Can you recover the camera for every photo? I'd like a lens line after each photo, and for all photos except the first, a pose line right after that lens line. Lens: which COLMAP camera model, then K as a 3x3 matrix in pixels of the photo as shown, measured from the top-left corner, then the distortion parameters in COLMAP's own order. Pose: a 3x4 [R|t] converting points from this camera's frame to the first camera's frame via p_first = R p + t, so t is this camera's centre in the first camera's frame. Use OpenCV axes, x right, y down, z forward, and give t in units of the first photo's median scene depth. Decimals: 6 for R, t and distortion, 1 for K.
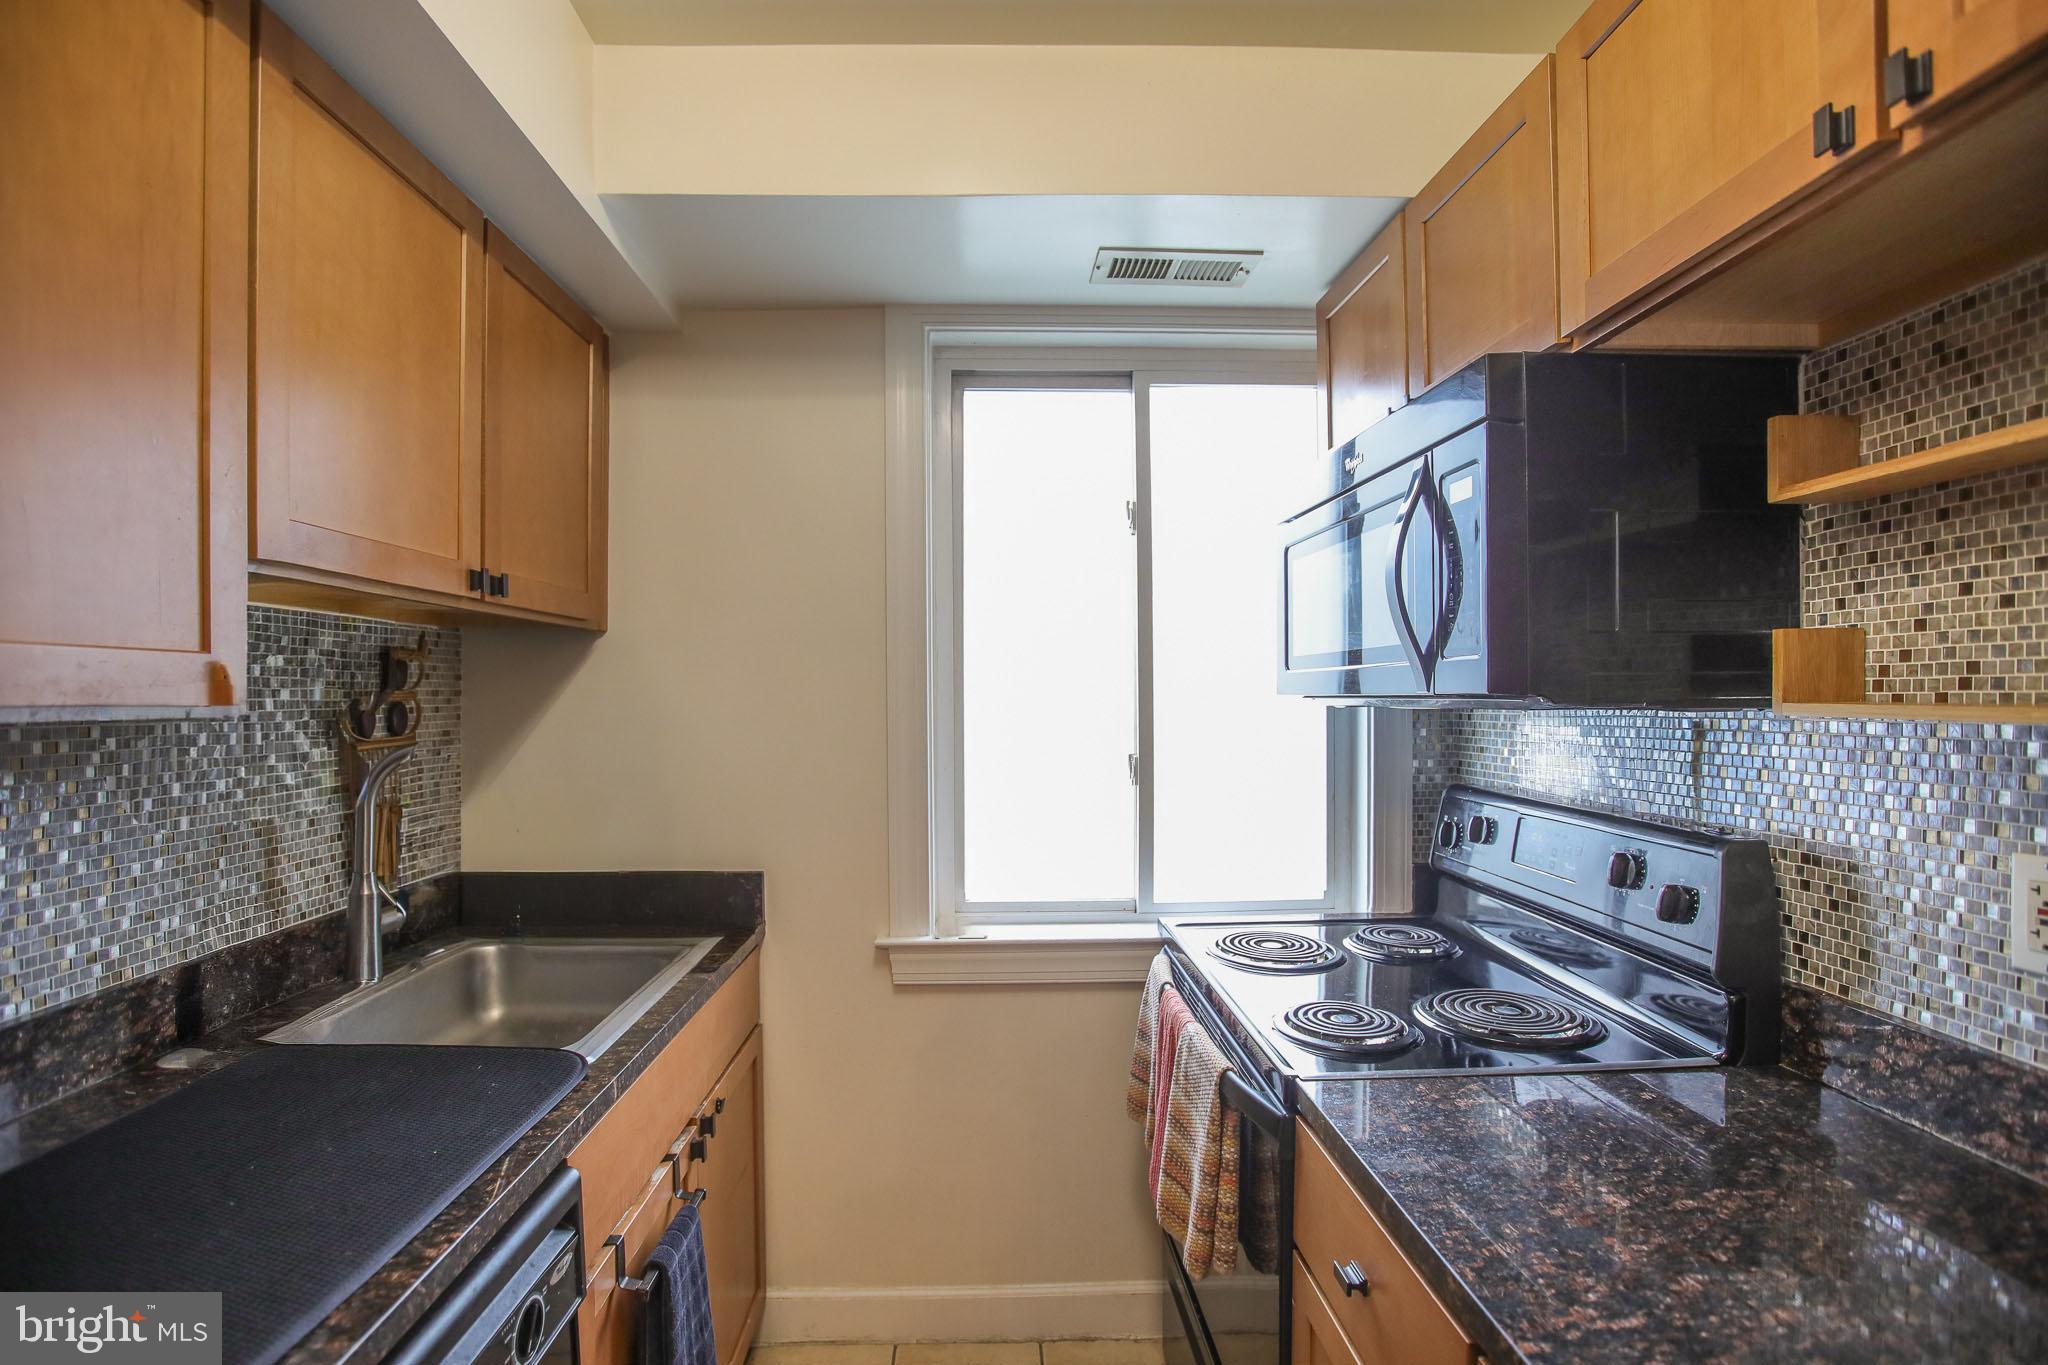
lens RADIAL K [[957.4, 0, 1003.6], [0, 957.4, 697.3], [0, 0, 1]] dist [-0.032061, 0.005629]
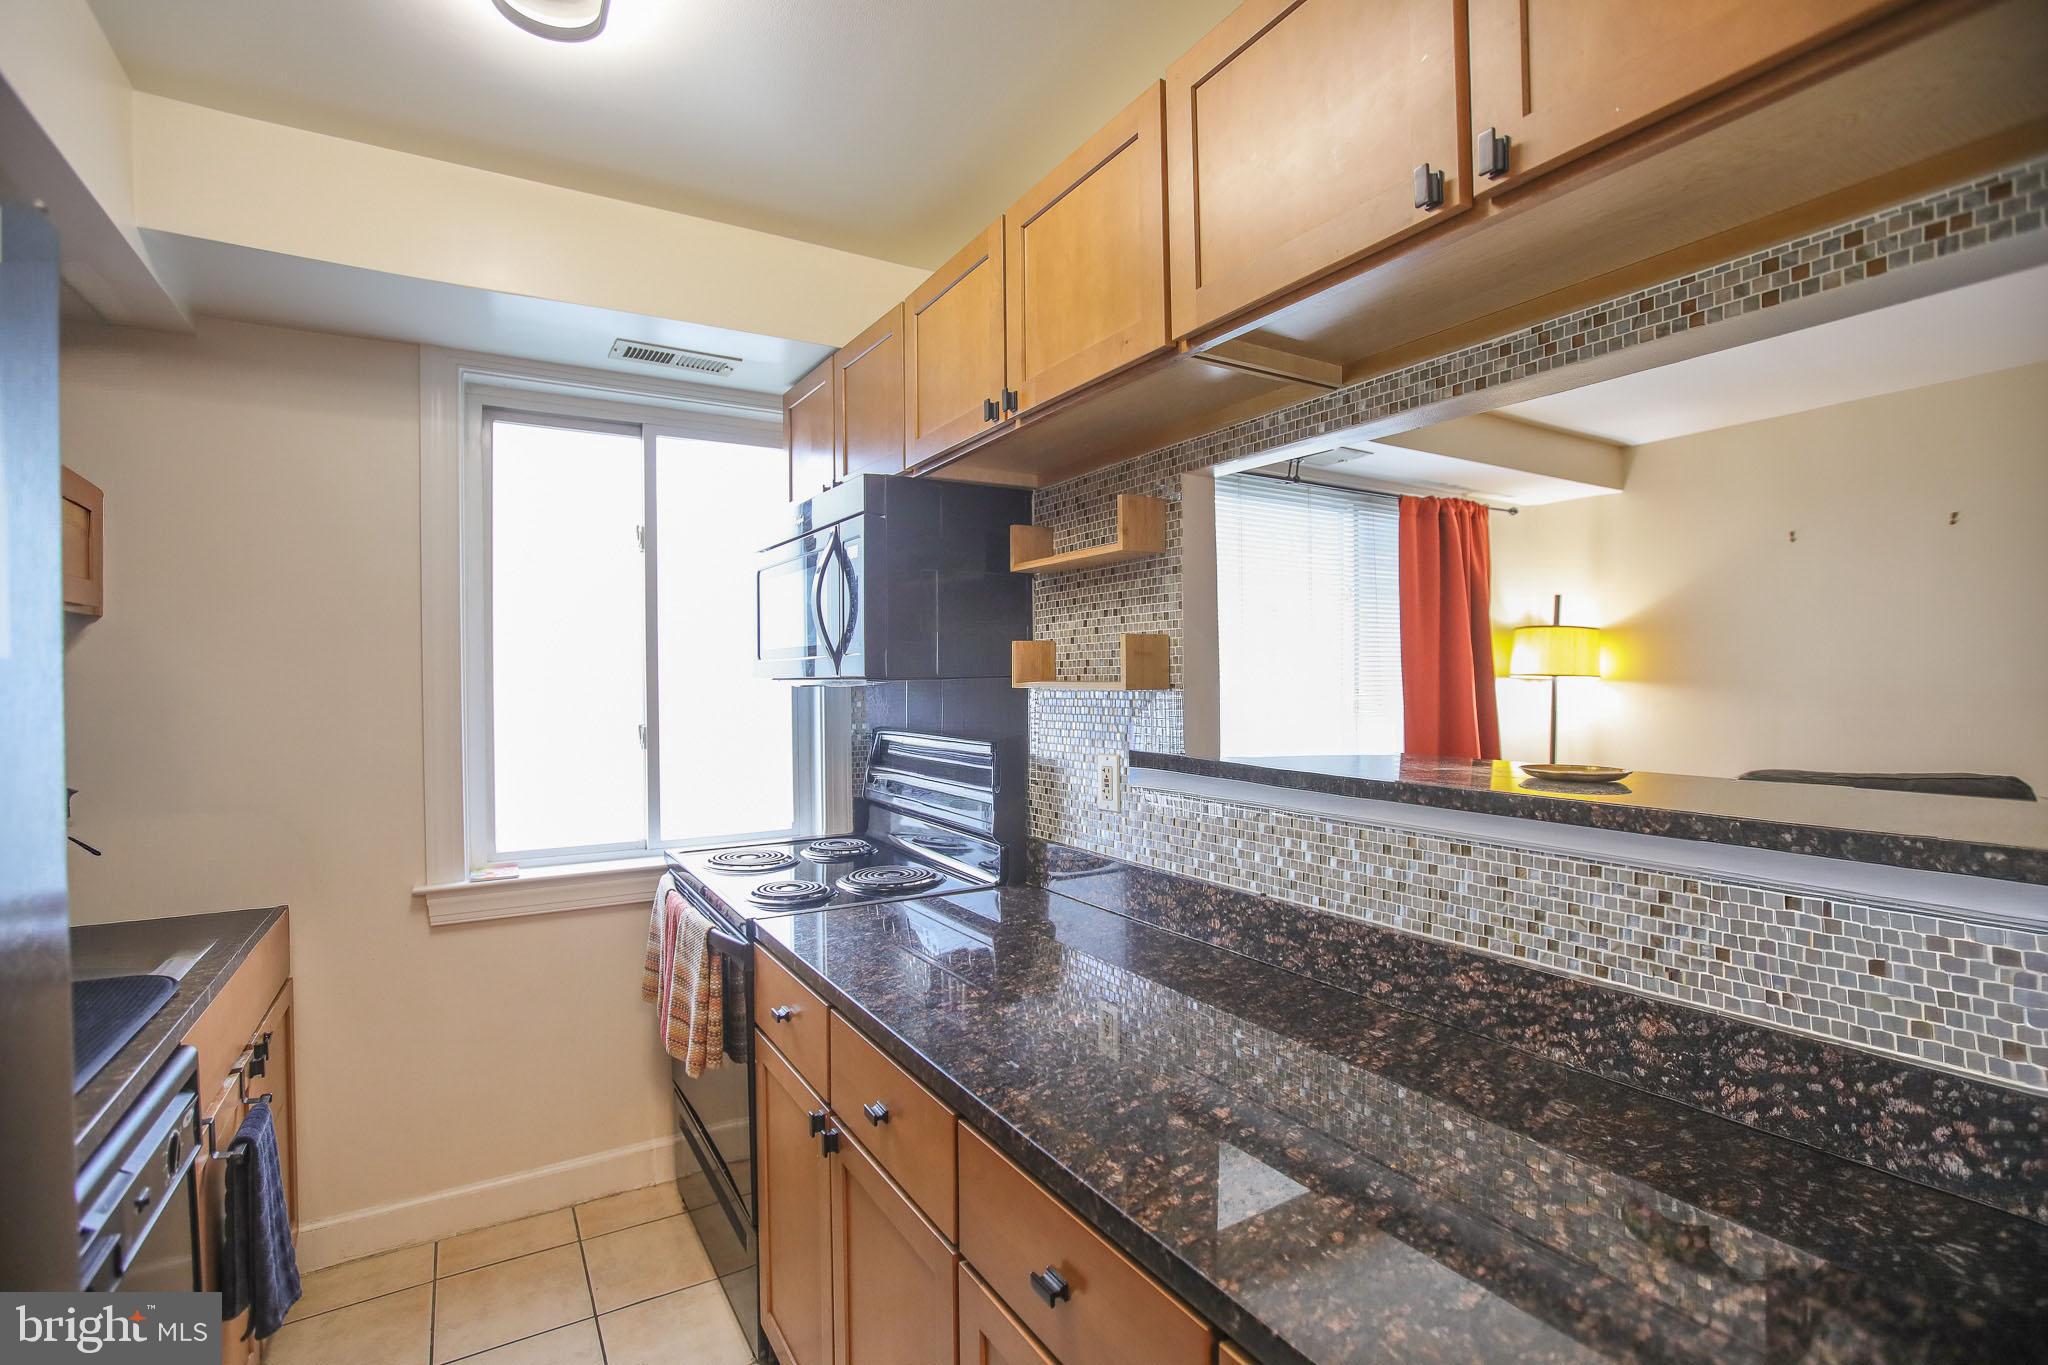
lens RADIAL K [[957.4, 0, 1009.5], [0, 957.4, 690.5], [0, 0, 1]] dist [-0.032061, 0.005629]
pose [[0.877160, -0.006944, 0.480148, -0.068371], [0.002938, 0.999954, 0.009094, 0.005552], [-0.480190, -0.006567, 0.877140, -0.513417]]
